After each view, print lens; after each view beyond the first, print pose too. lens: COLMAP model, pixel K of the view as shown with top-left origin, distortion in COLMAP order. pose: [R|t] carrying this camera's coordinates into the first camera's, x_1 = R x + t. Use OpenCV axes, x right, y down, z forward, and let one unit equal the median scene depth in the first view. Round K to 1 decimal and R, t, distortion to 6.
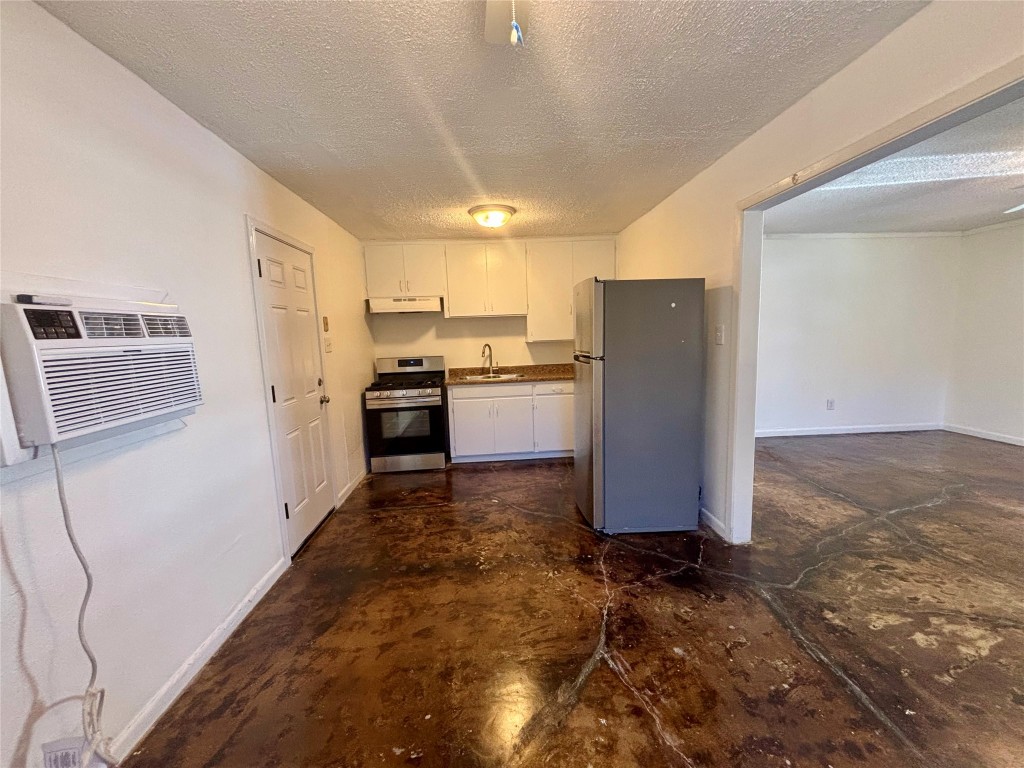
lens RADIAL K [[417.2, 0, 508.9], [0, 417.2, 387.1], [0, 0, 1]] dist [-0.000520, -0.001017]
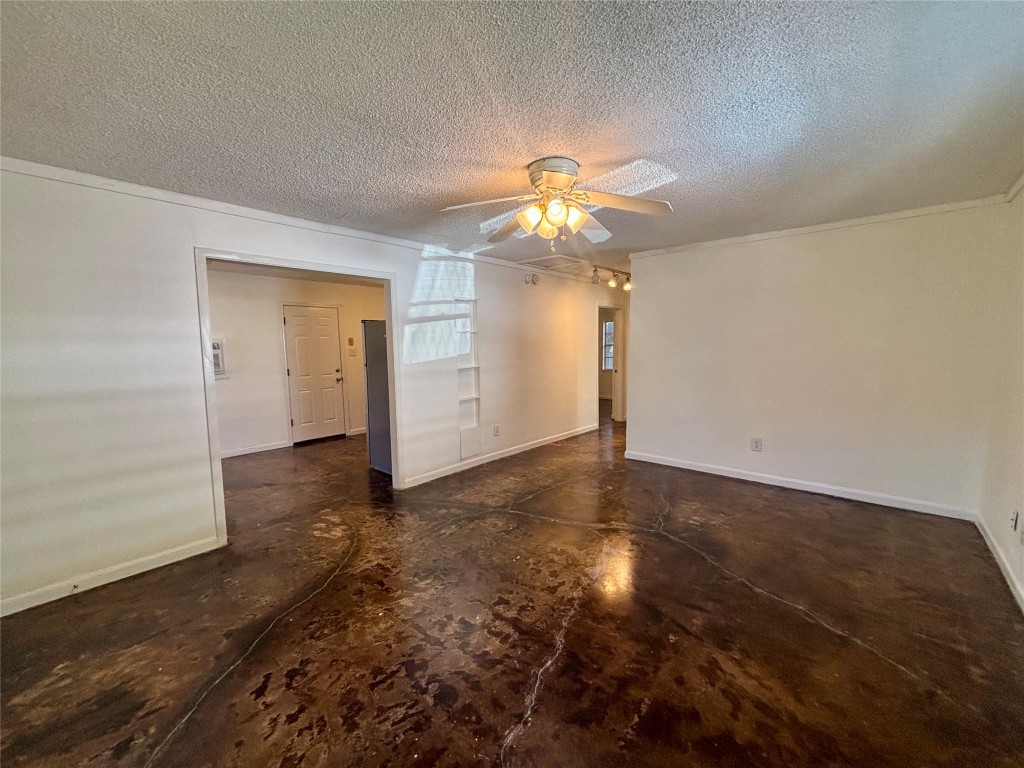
lens RADIAL K [[417.2, 0, 508.9], [0, 417.2, 387.1], [0, 0, 1]] dist [-0.000520, -0.001017]
pose [[0.709664, 0.091741, -0.698542, 2.176911], [-0.097175, 0.994755, 0.031921, -0.105546], [0.697807, 0.045228, 0.714857, 0.187170]]
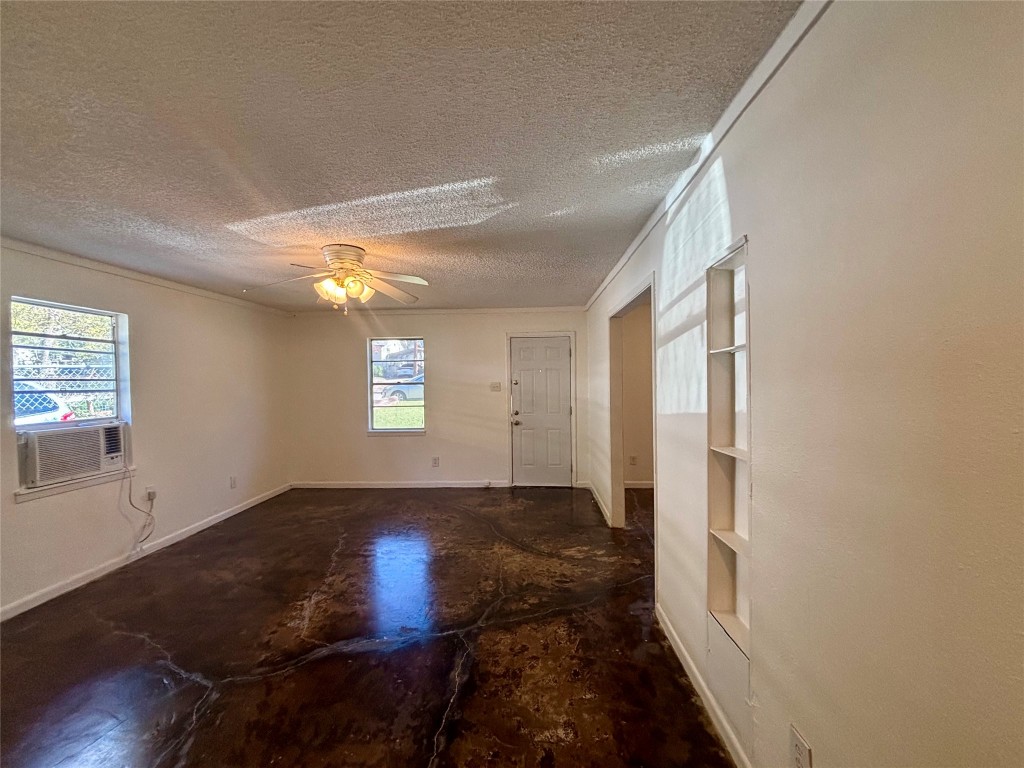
lens RADIAL K [[420.1, 0, 512.0], [0, 420.1, 384.0], [0, 0, 1]] dist [-0.002805, 0.001316]
pose [[-0.992990, 0.046195, 0.108801, 0.892619], [0.060887, 0.988858, 0.135840, -0.346759], [-0.101314, 0.141512, -0.984738, 2.198207]]
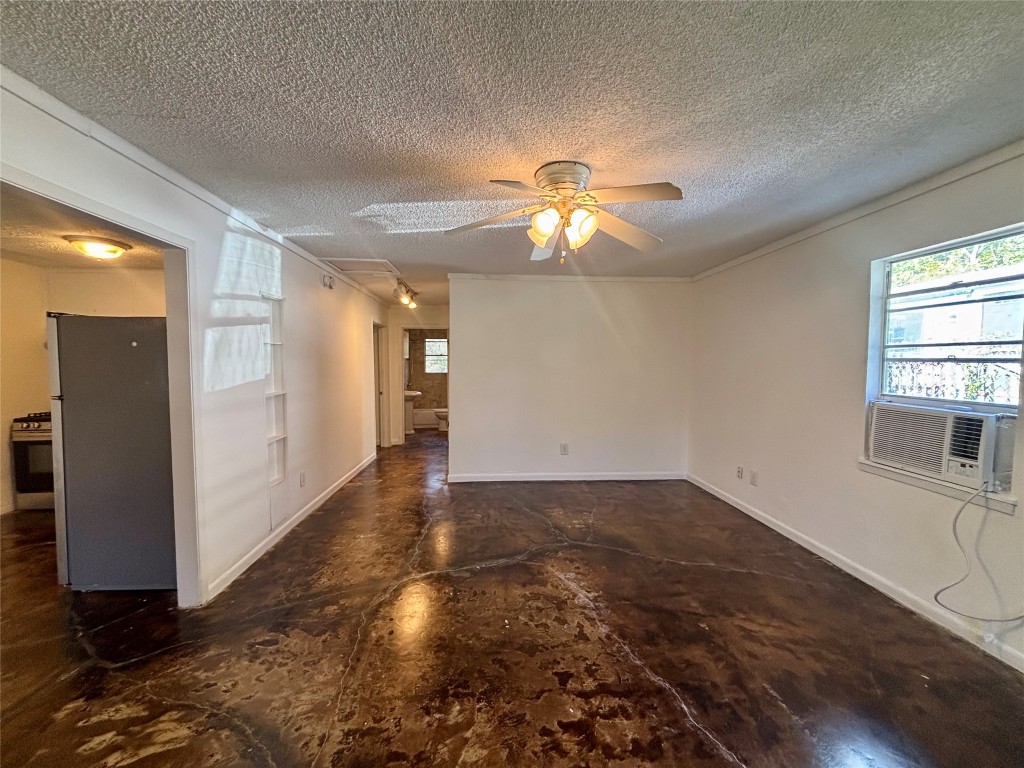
lens RADIAL K [[420.1, 0, 512.0], [0, 420.1, 384.0], [0, 0, 1]] dist [-0.002805, 0.001316]
pose [[0.999508, 0.030054, 0.008952, 1.404997], [-0.029270, 0.996556, -0.077581, -0.065050], [-0.011253, 0.077281, 0.996946, 0.057233]]
